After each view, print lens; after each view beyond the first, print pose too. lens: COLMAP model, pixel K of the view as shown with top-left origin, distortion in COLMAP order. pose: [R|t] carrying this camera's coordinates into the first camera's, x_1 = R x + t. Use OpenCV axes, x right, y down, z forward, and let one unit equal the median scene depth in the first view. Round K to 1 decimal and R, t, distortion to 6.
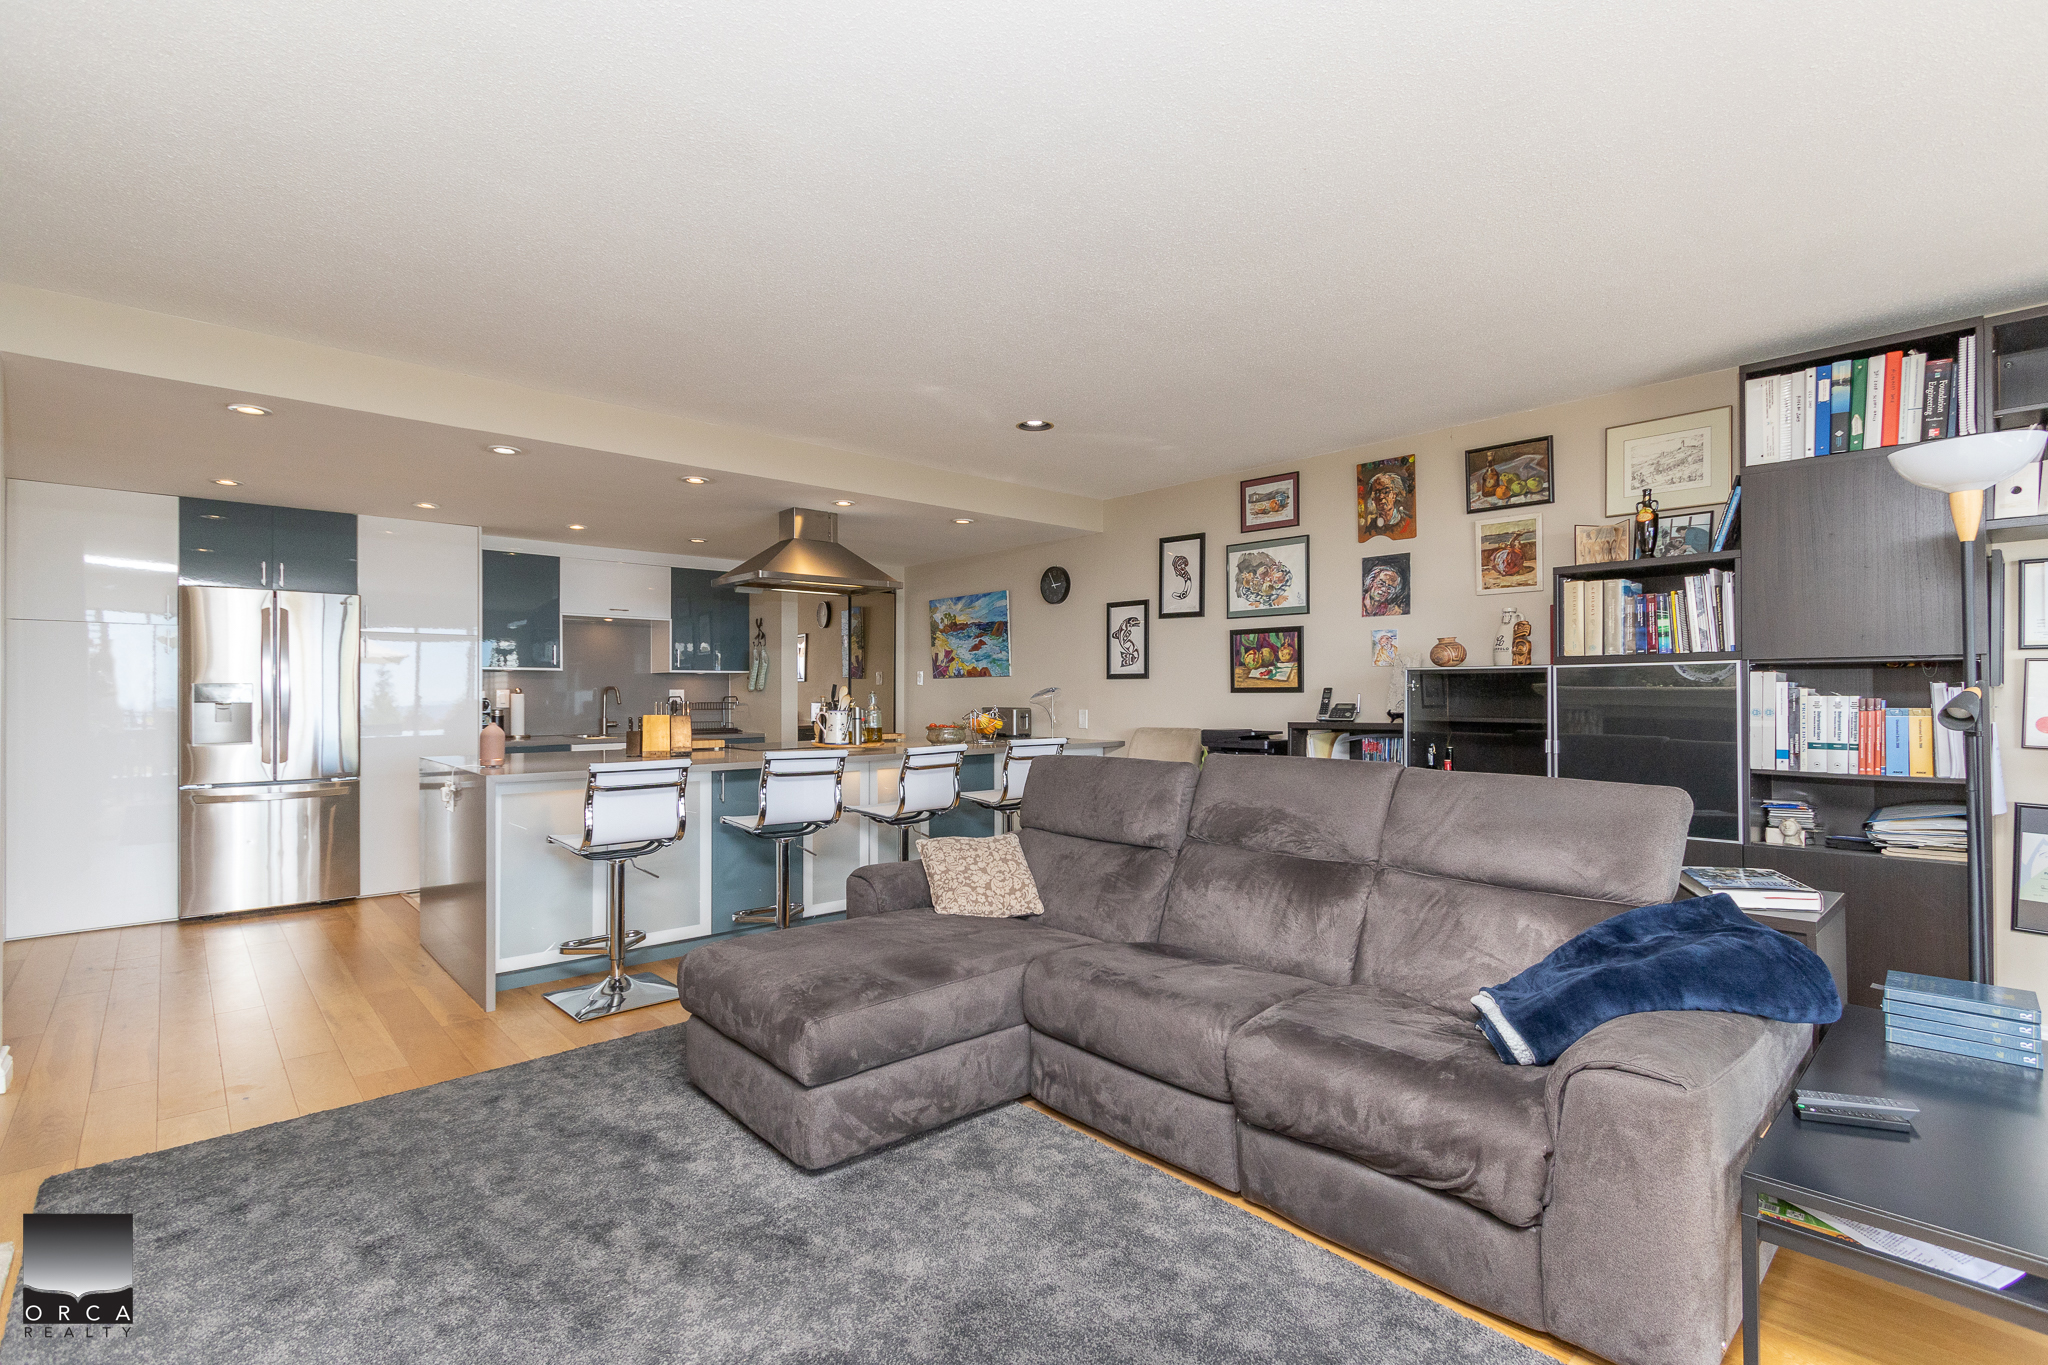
lens RADIAL K [[940.7, 0, 1031.5], [0, 940.7, 689.5], [0, 0, 1]] dist [0.007573, -0.003862]
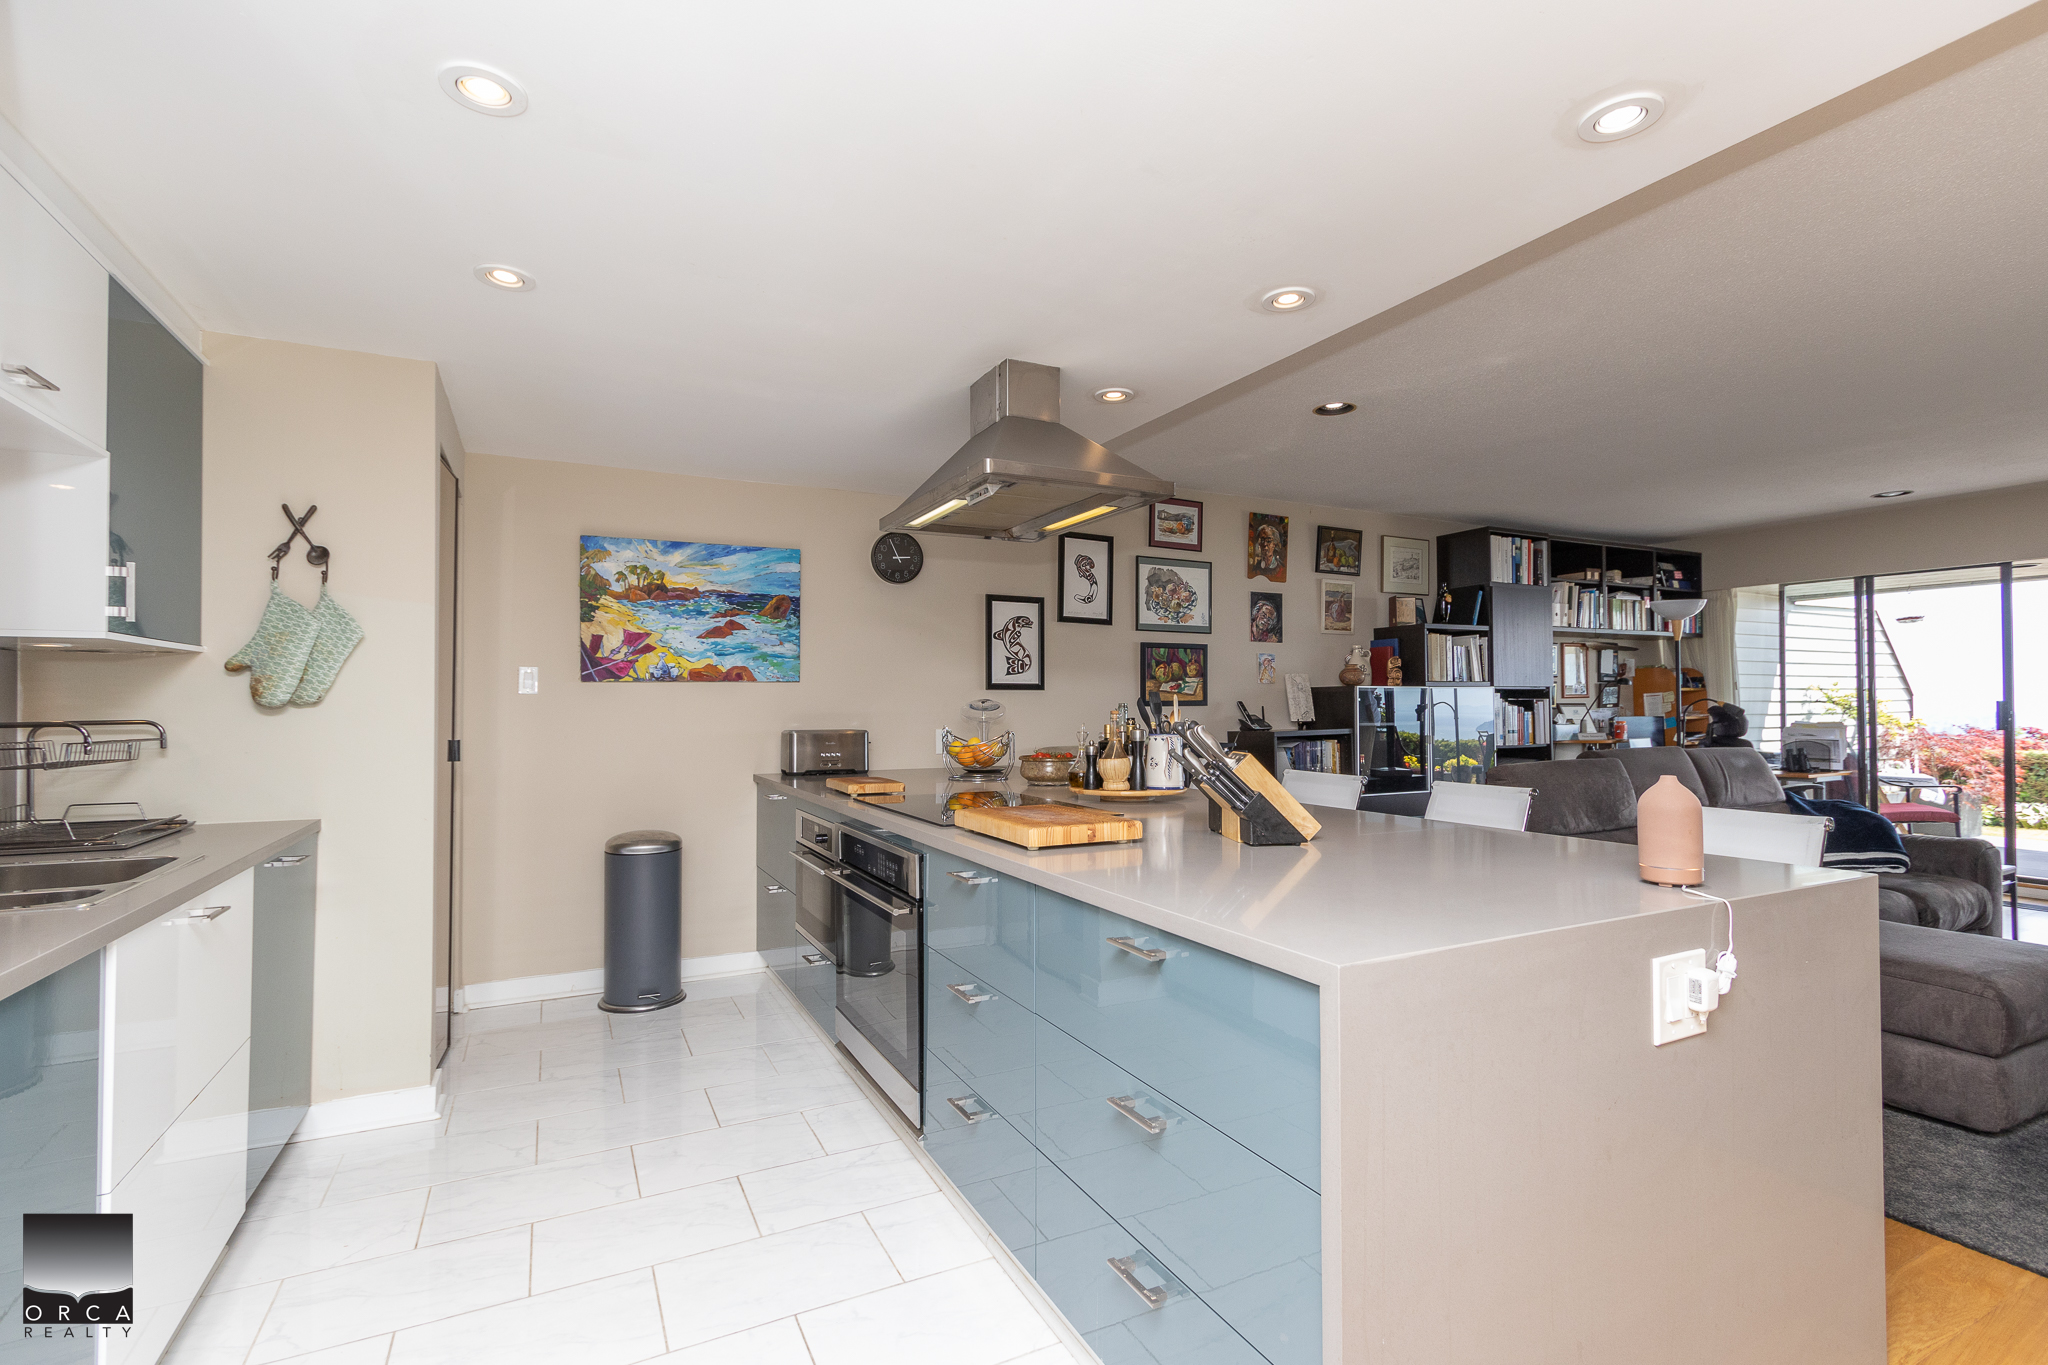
lens RADIAL K [[940.7, 0, 1031.5], [0, 940.7, 689.5], [0, 0, 1]] dist [0.007573, -0.003862]
pose [[0.260407, 0.017761, 0.965335, -0.788519], [0.002136, 0.999818, -0.018972, 0.004595], [-0.965496, 0.007003, 0.260322, 0.880878]]
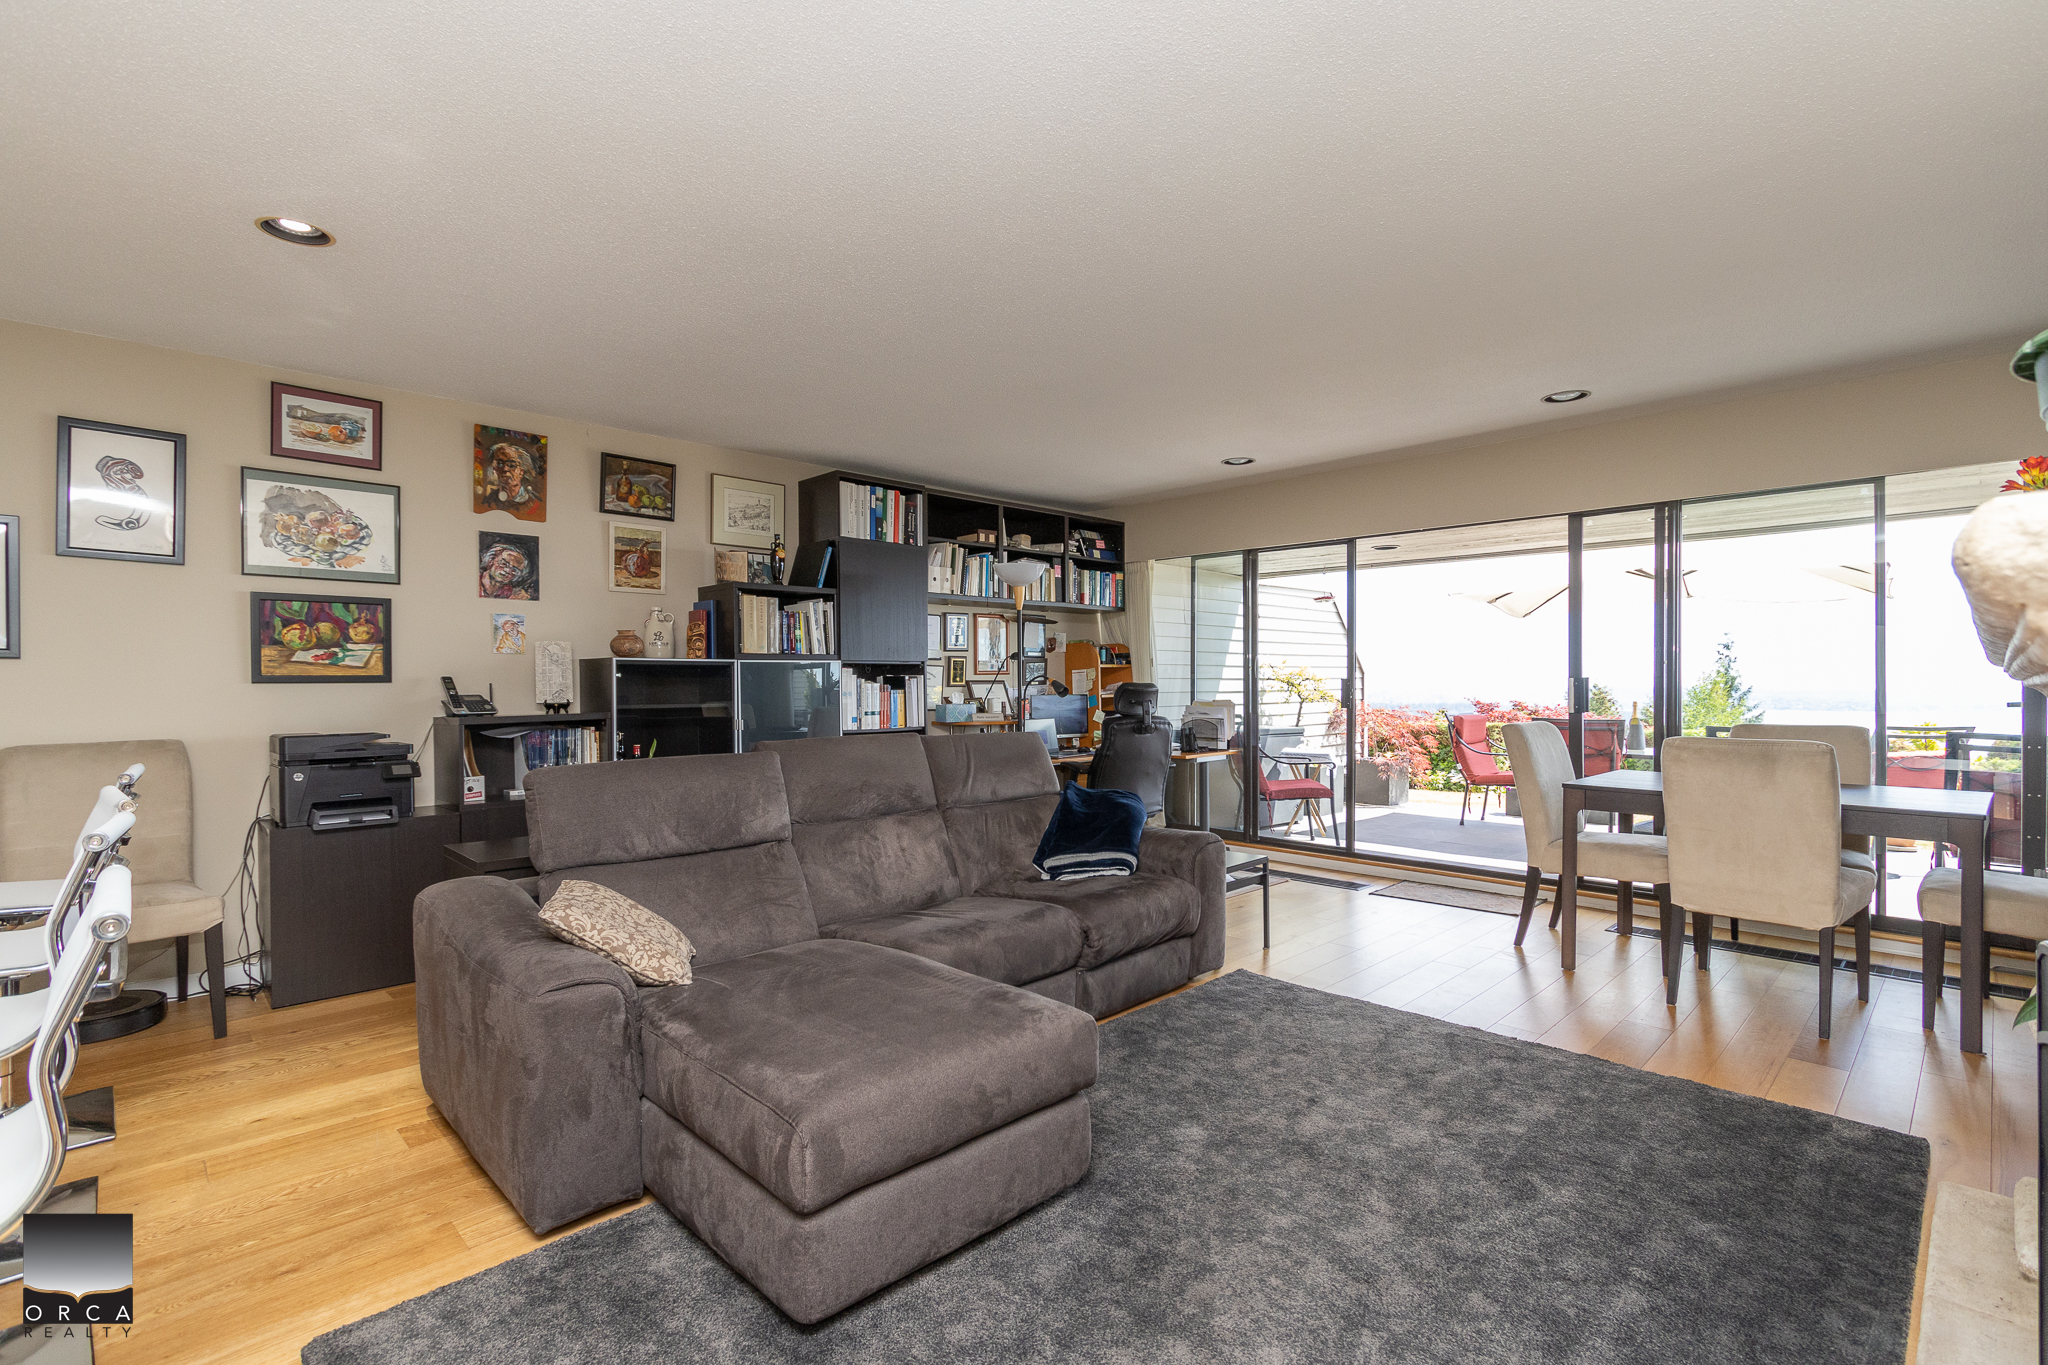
lens RADIAL K [[940.7, 0, 1031.5], [0, 940.7, 689.5], [0, 0, 1]] dist [0.007573, -0.003862]
pose [[-0.033833, -0.007042, 0.999403, -0.510371], [0.000654, 0.999975, 0.007068, 0.003697], [-0.999427, 0.000893, -0.033828, 0.468287]]
